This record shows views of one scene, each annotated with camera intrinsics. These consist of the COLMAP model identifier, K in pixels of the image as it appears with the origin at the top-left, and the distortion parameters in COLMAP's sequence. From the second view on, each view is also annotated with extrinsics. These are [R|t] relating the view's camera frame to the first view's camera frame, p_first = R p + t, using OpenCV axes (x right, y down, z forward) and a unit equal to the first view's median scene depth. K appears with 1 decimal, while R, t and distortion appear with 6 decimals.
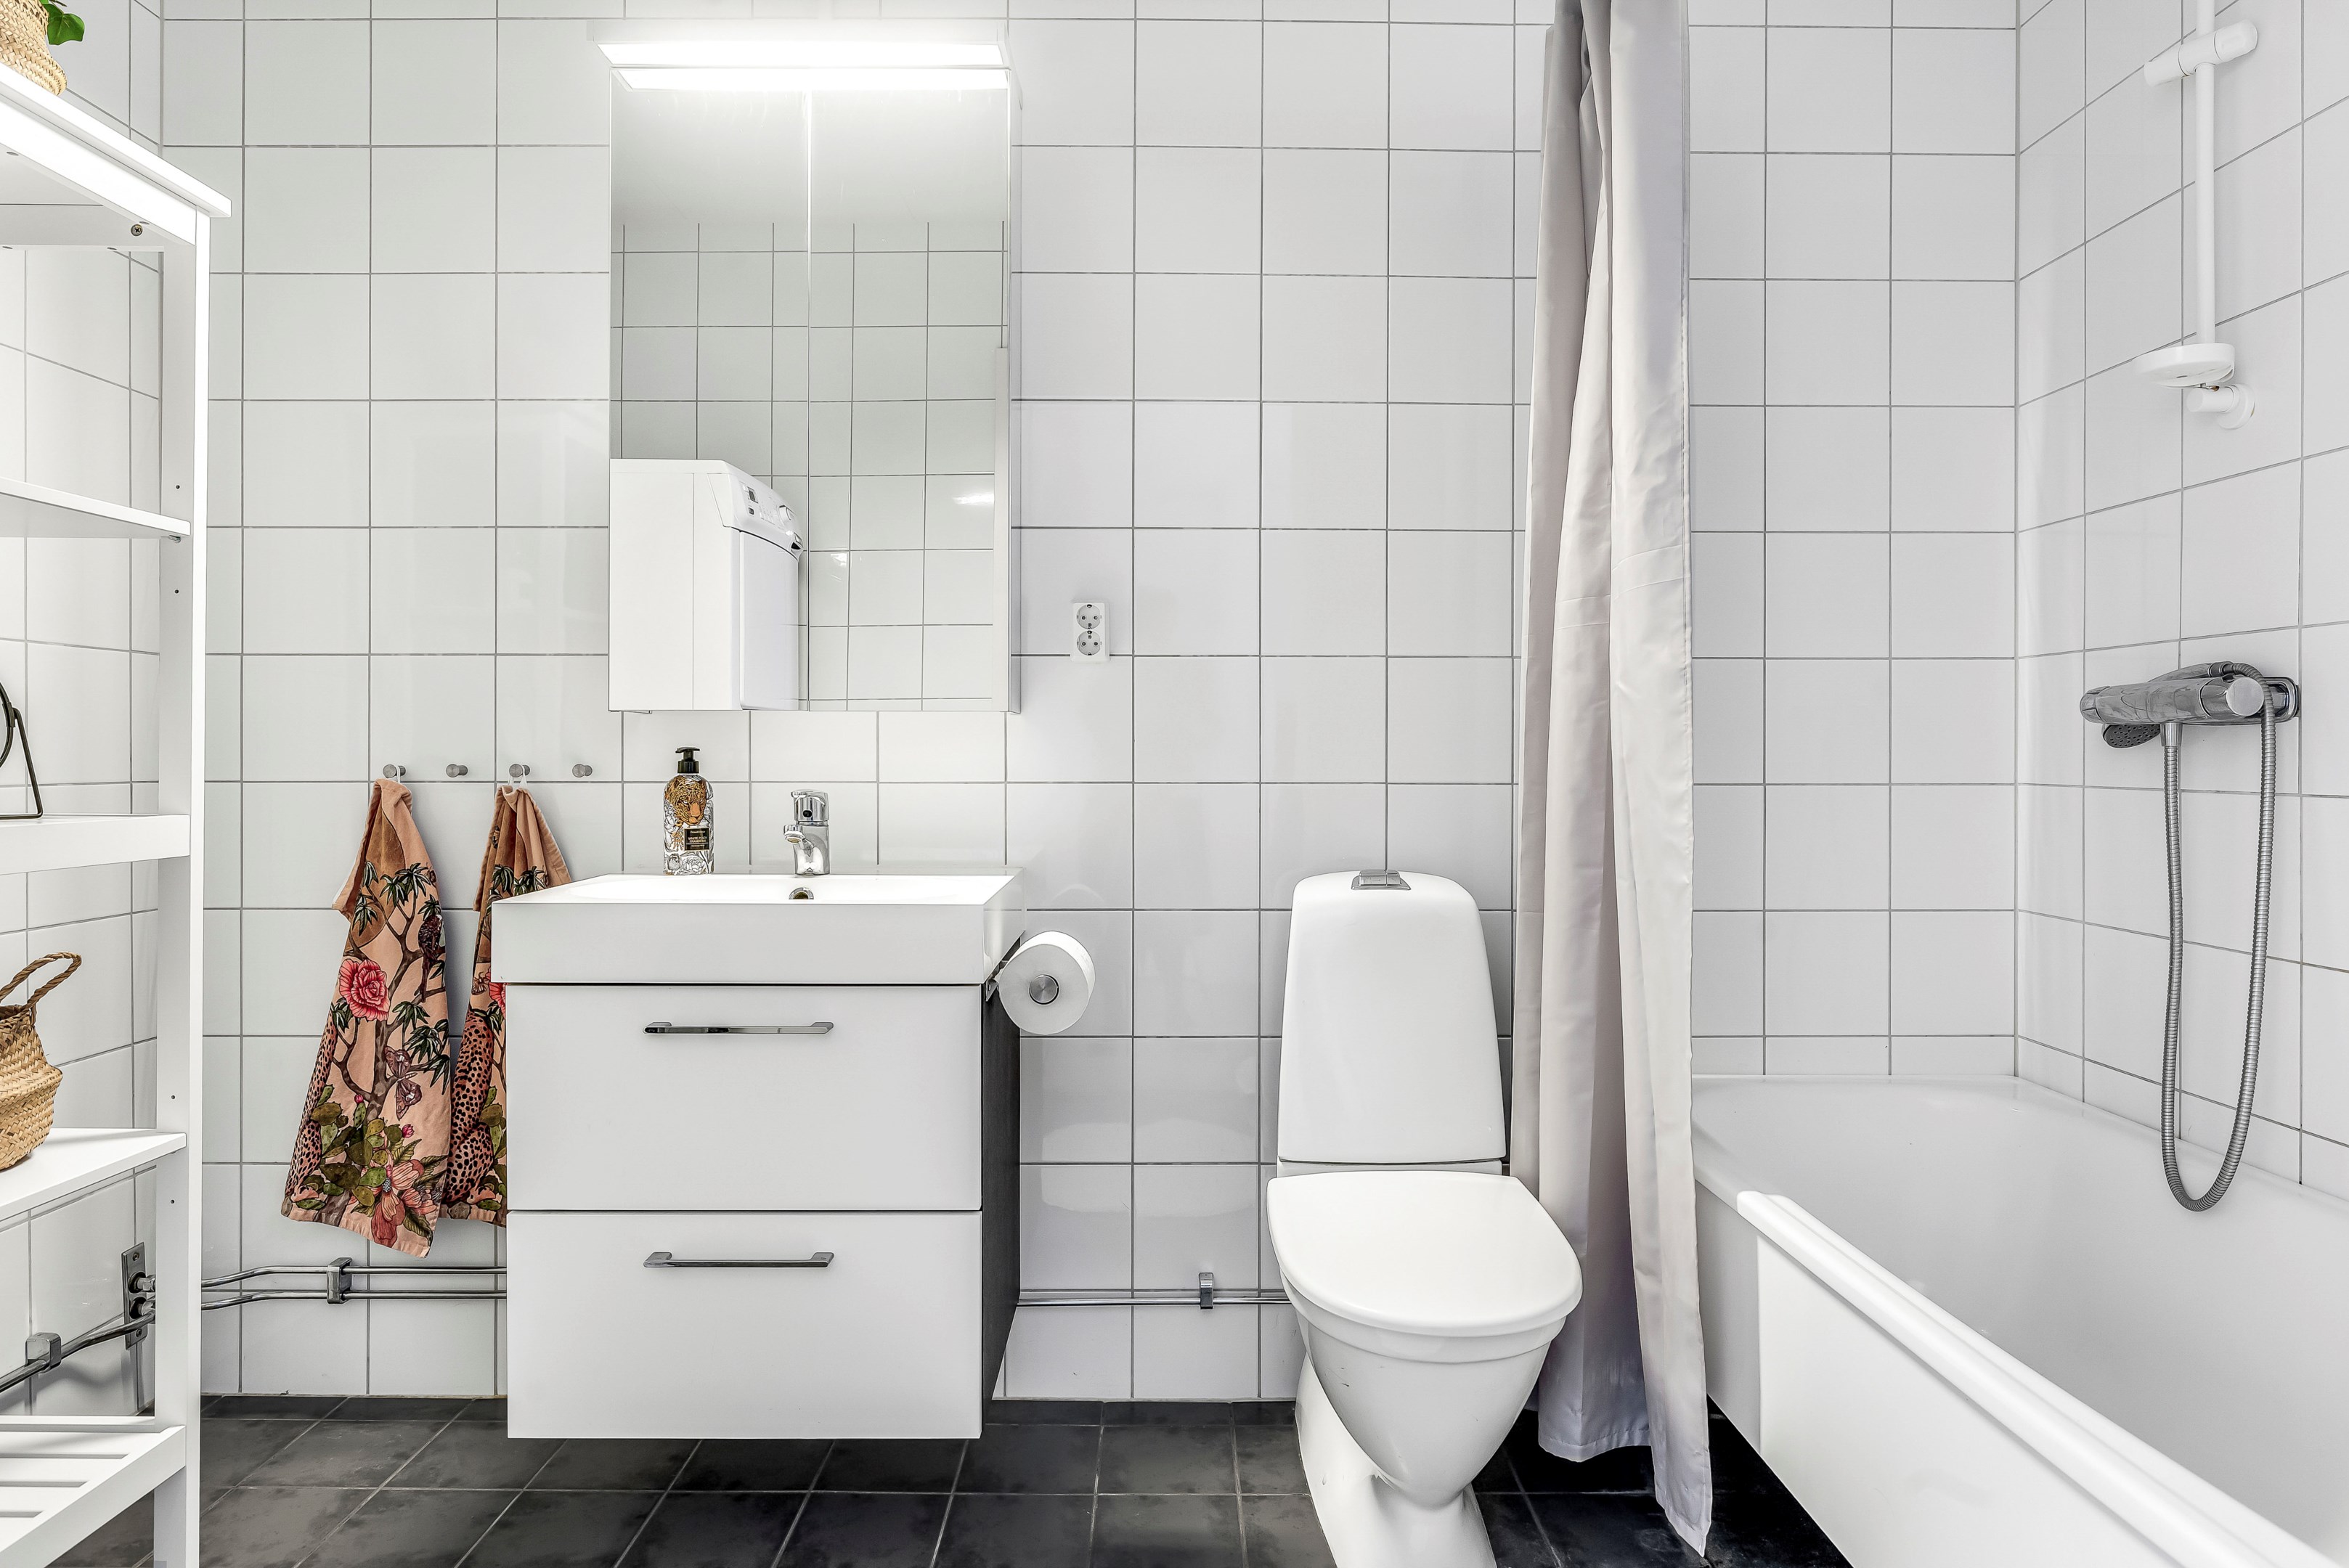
lens RADIAL K [[1524.6, 0, 1172.3], [0, 1524.6, 768.5], [0, 0, 1]] dist [0.007841, -0.001072]
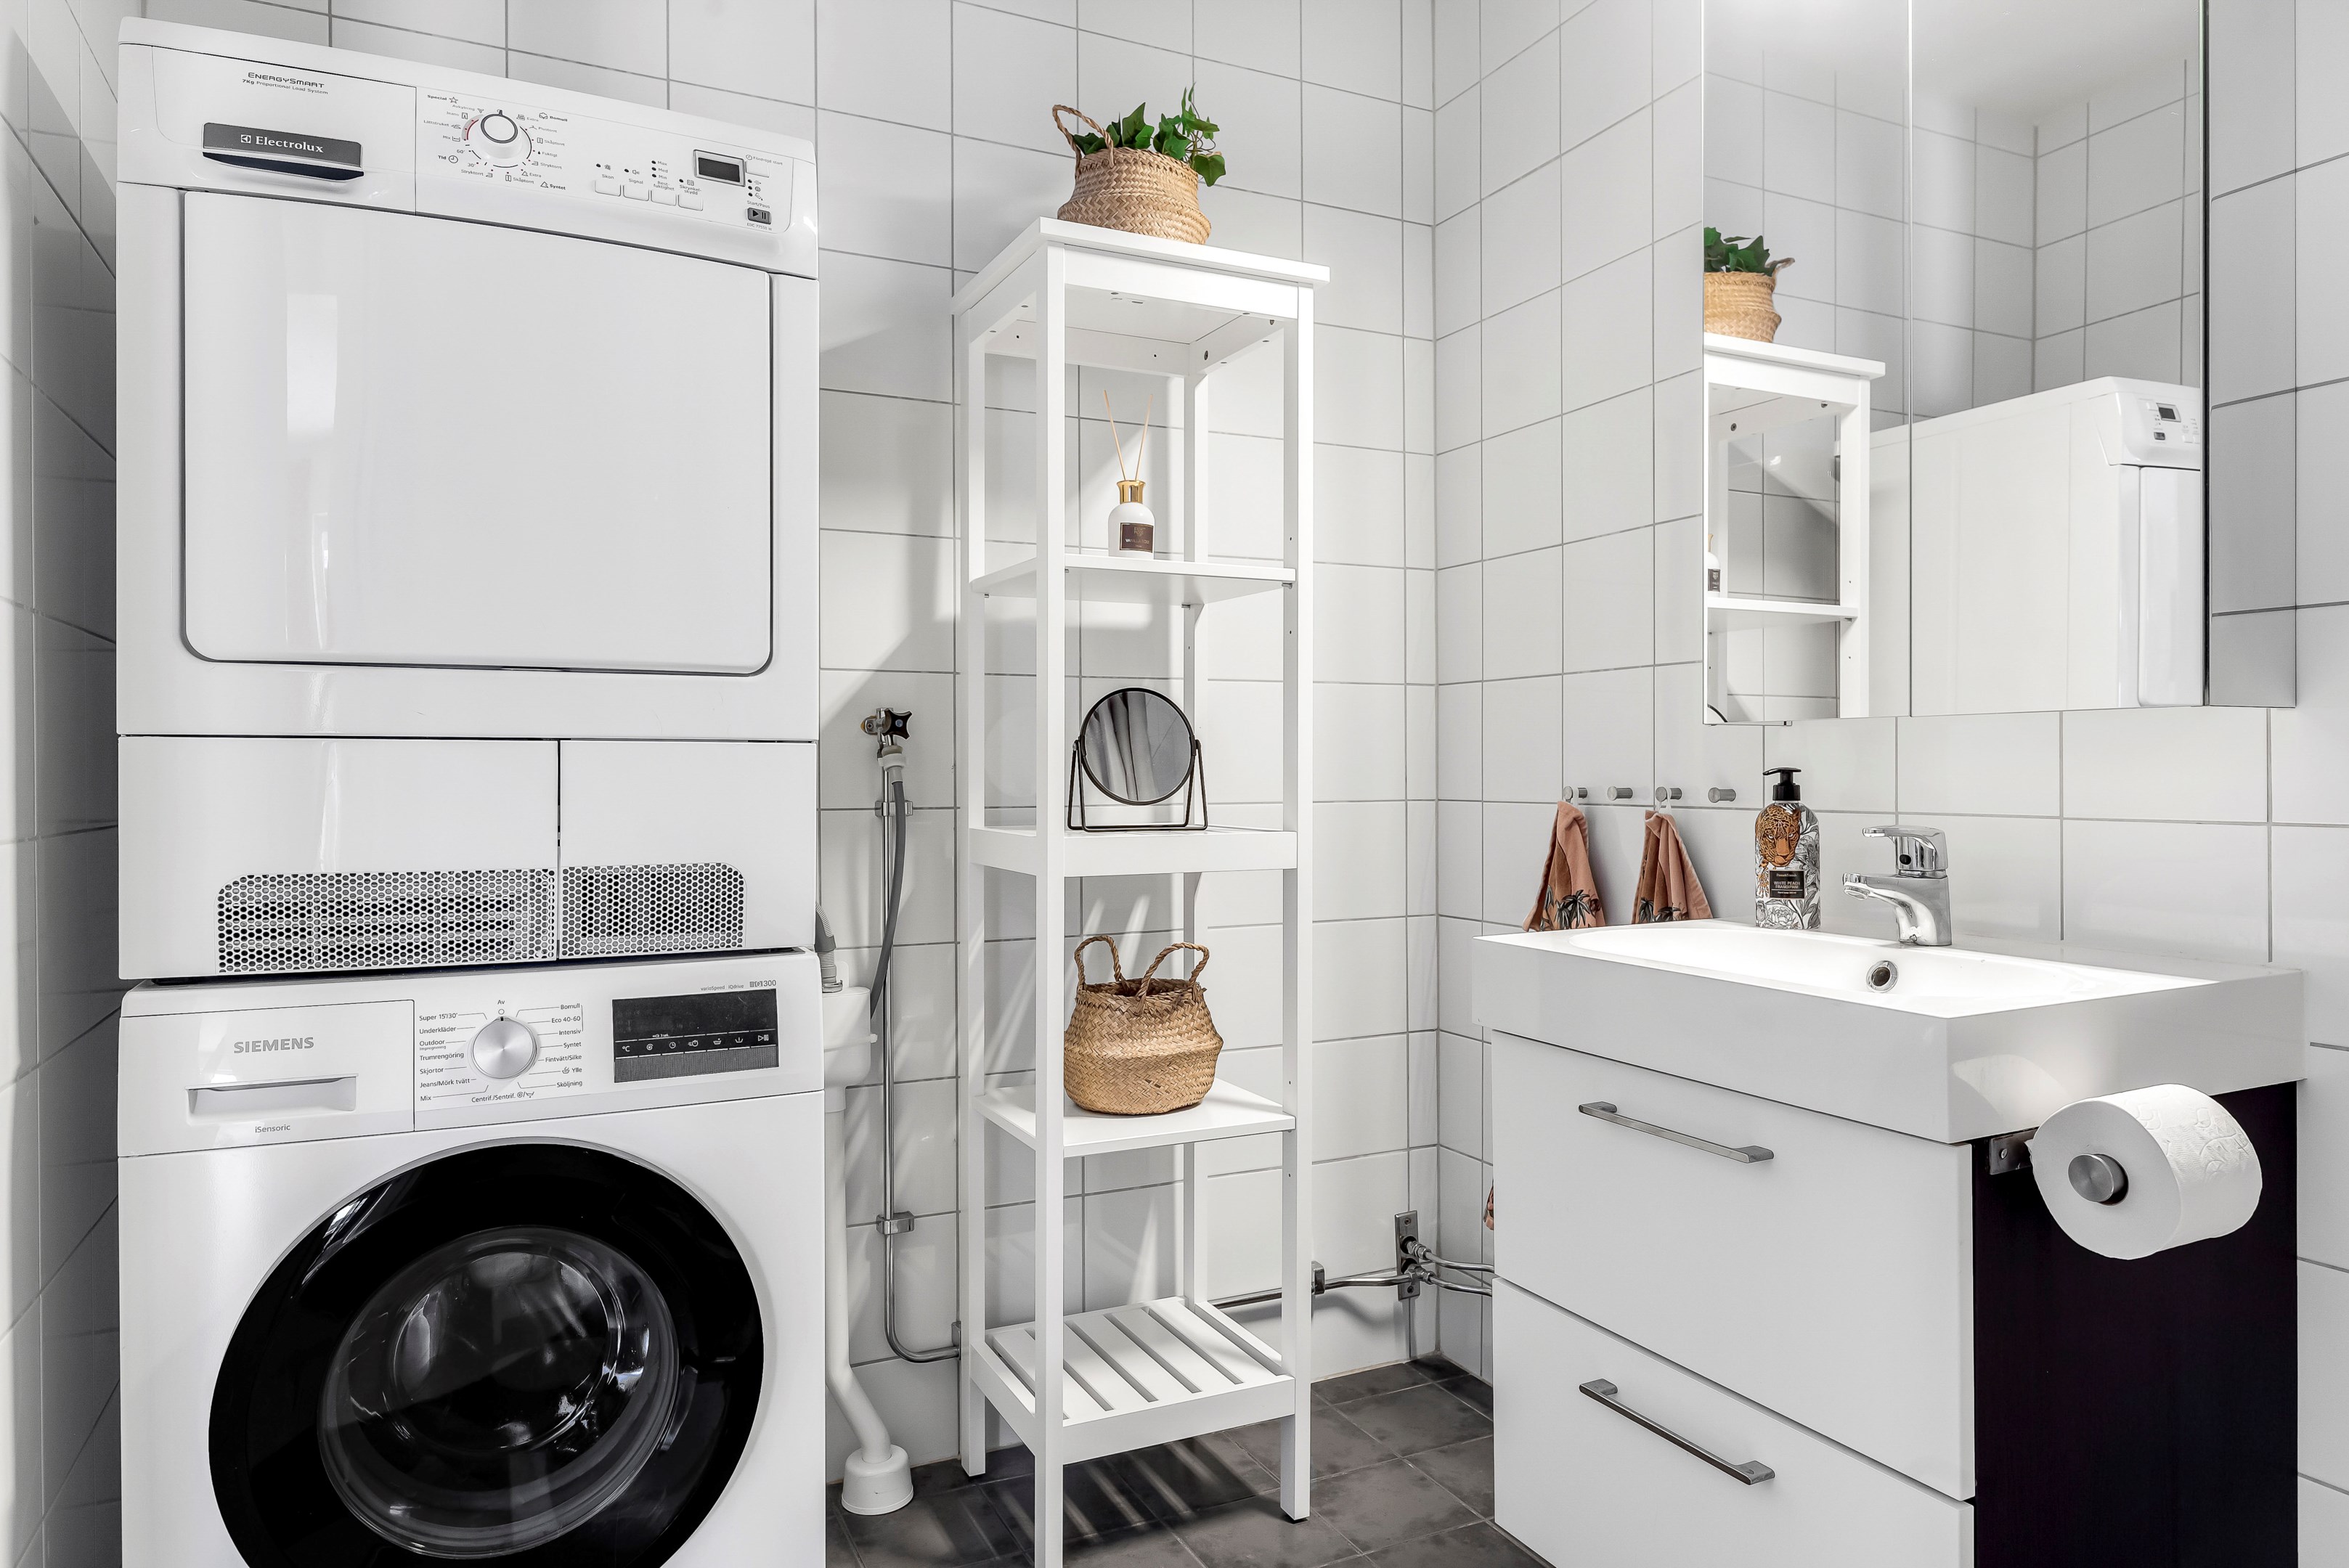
lens RADIAL K [[1524.6, 0, 1171.7], [0, 1524.6, 785.3], [0, 0, 1]] dist [0.007841, -0.001072]
pose [[0.400742, 0.007070, -0.916164, 0.281324], [-0.003375, 0.999975, 0.006241, -0.008587], [0.916185, 0.000591, 0.400756, 0.391832]]
